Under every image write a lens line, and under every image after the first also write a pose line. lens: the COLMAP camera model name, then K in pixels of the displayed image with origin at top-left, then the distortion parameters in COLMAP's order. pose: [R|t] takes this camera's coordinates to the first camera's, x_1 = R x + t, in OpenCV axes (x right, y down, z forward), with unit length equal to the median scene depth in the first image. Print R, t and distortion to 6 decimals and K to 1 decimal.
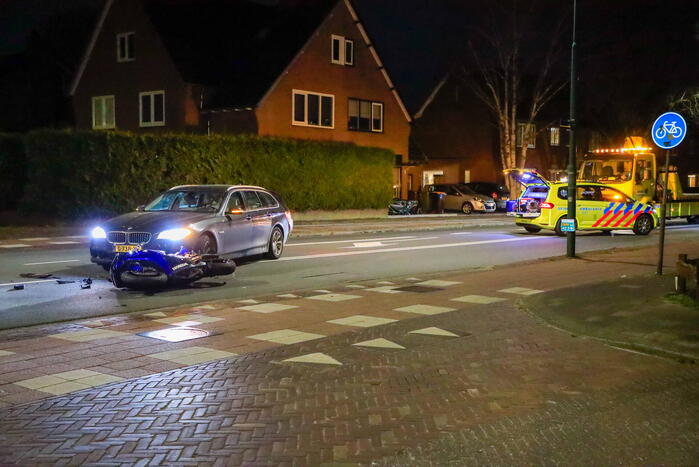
lens RADIAL K [[912.2, 0, 349.5], [0, 912.2, 233.5], [0, 0, 1]] dist [0.244907, 0.031785]
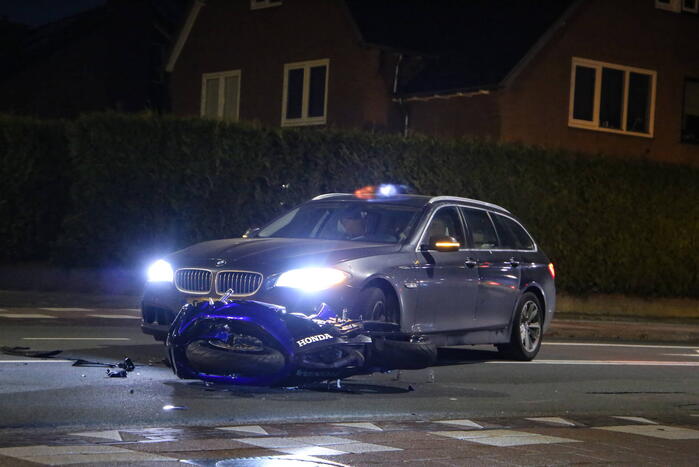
lens RADIAL K [[1632.3, 0, 336.3], [0, 1632.3, 235.8], [0, 0, 1]] dist [0.384078, -0.039809]
pose [[0.980045, 0.036265, -0.195438, -0.013912], [-0.051992, 0.995755, -0.075953, 0.033695], [0.191854, 0.084599, 0.977771, 0.158265]]
